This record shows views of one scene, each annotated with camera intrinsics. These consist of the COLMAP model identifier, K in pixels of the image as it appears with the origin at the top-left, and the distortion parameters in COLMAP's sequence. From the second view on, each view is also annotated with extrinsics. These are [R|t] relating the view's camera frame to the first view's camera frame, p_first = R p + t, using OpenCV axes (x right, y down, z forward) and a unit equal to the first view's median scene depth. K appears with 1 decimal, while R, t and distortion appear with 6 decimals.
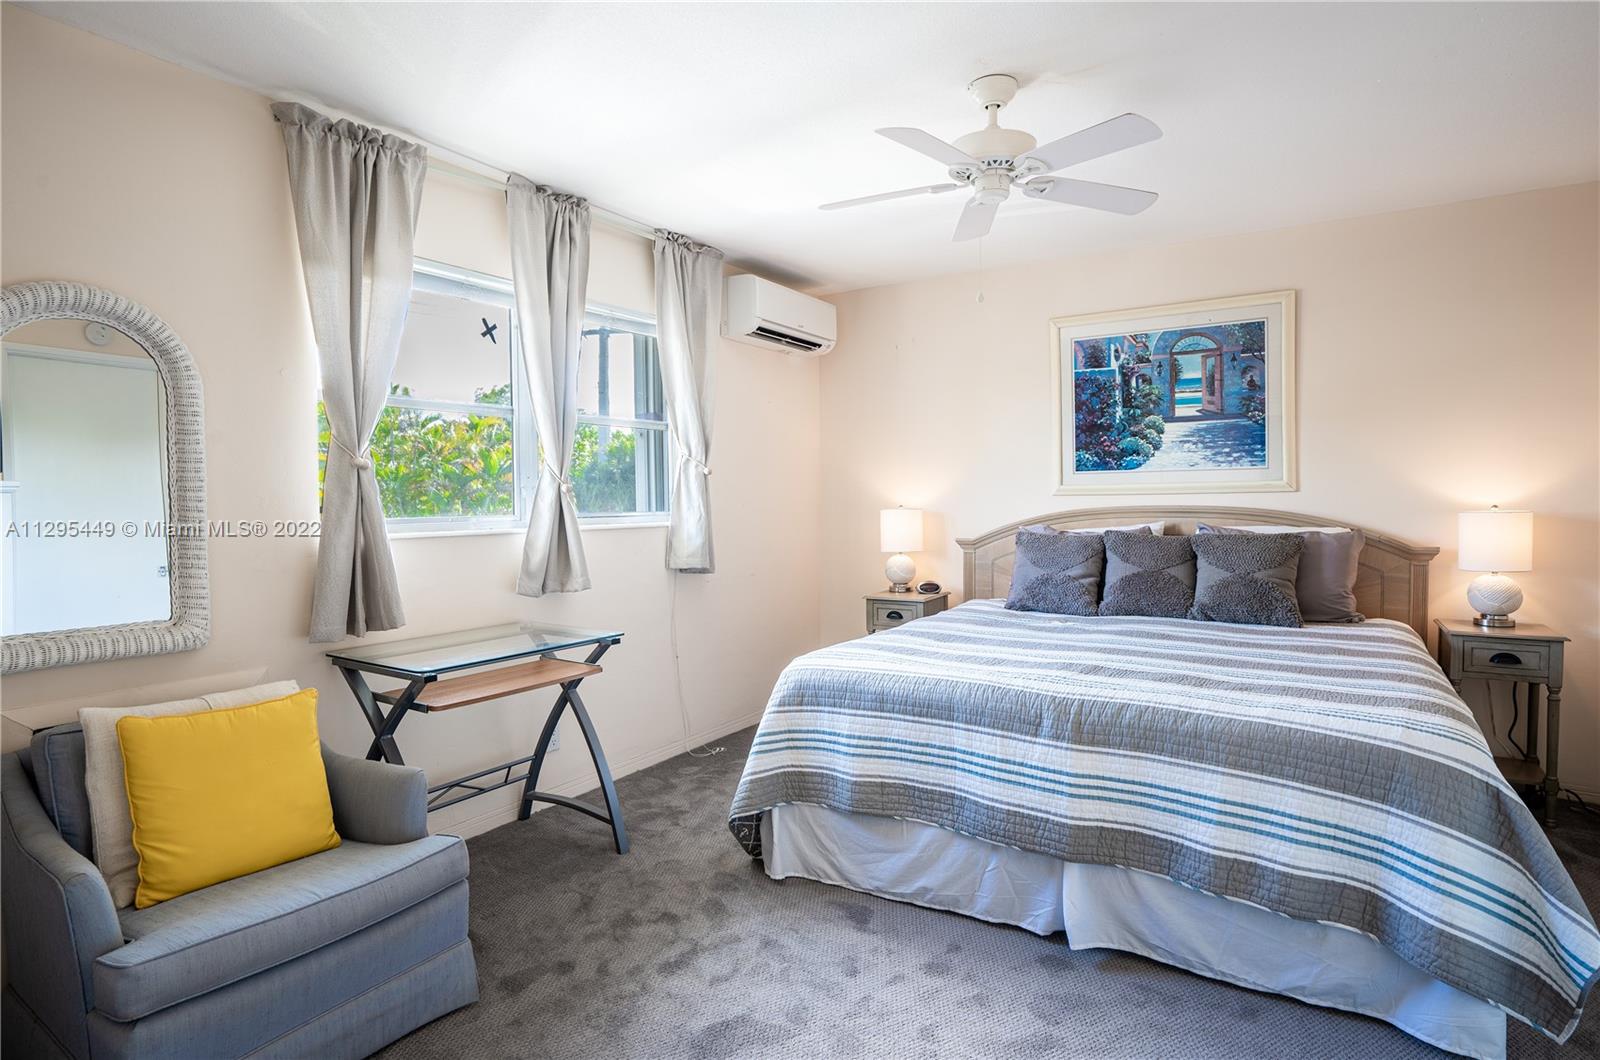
lens RADIAL K [[812.7, 0, 795.0], [0, 812.7, 528.7], [0, 0, 1]] dist [-0.007226, 0.000704]
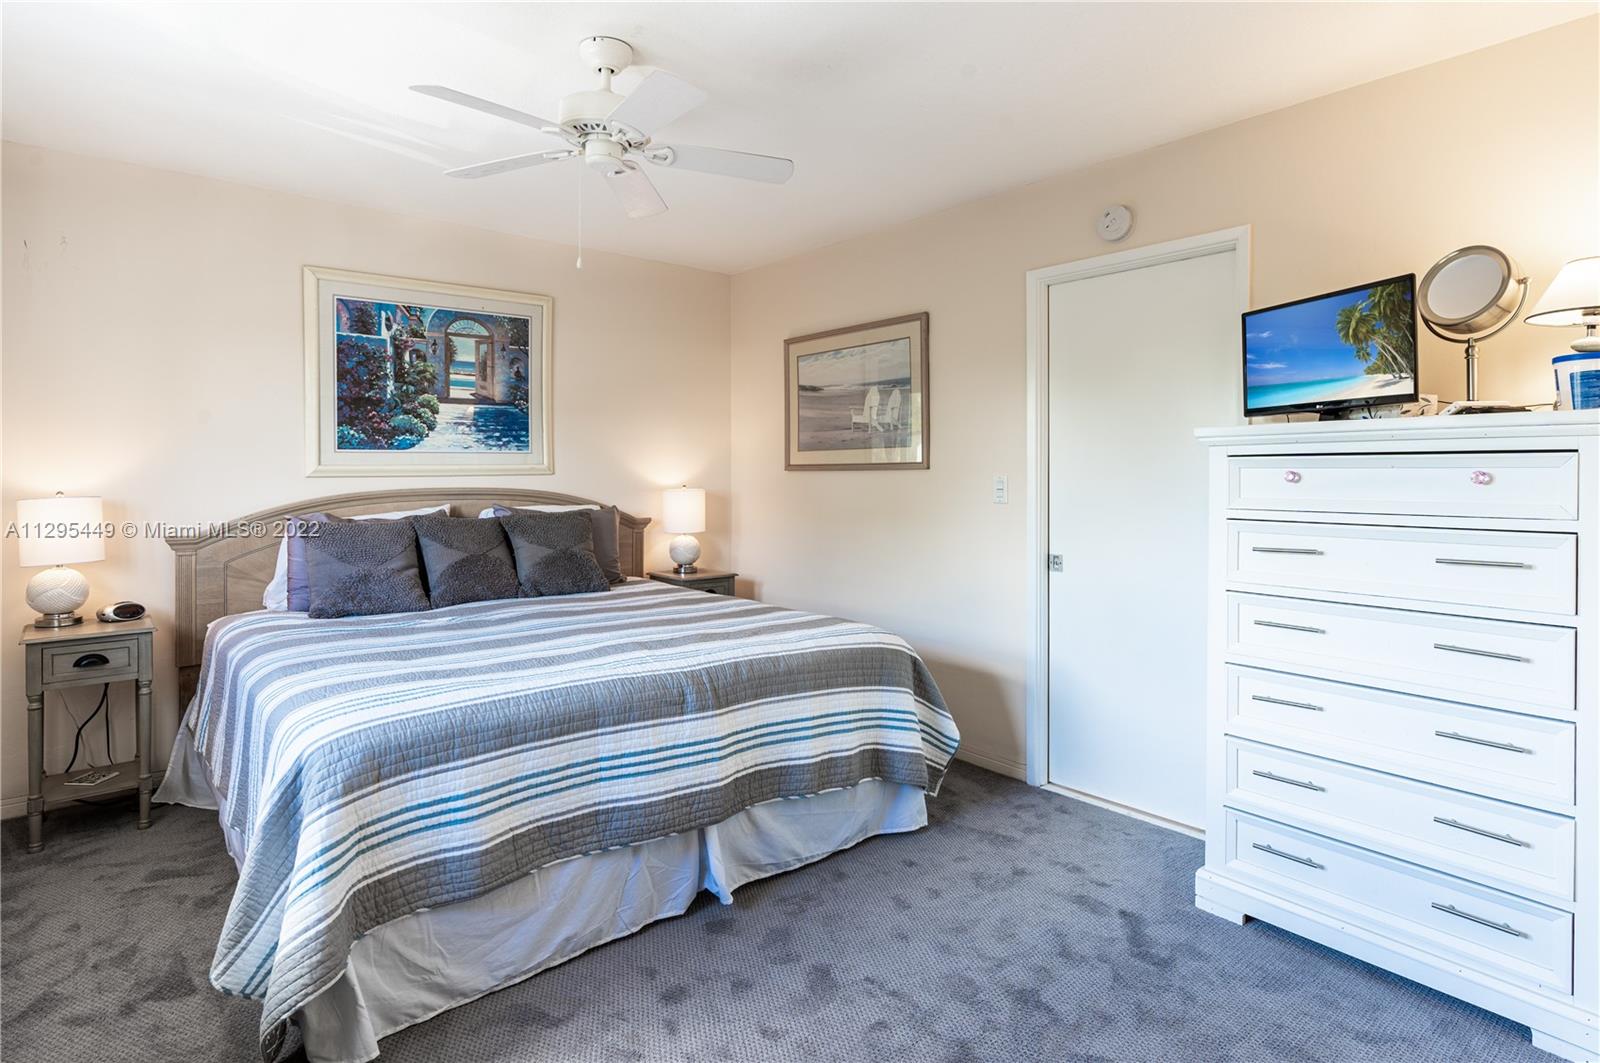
lens RADIAL K [[832.3, 0, 789.5], [0, 832.3, 476.7], [0, 0, 1]] dist [0.001325, 0.001074]
pose [[0.356711, 0.004486, 0.934204, -0.343949], [0.037070, 0.999133, -0.018952, -0.008305], [-0.933479, 0.041391, 0.356236, 0.272659]]
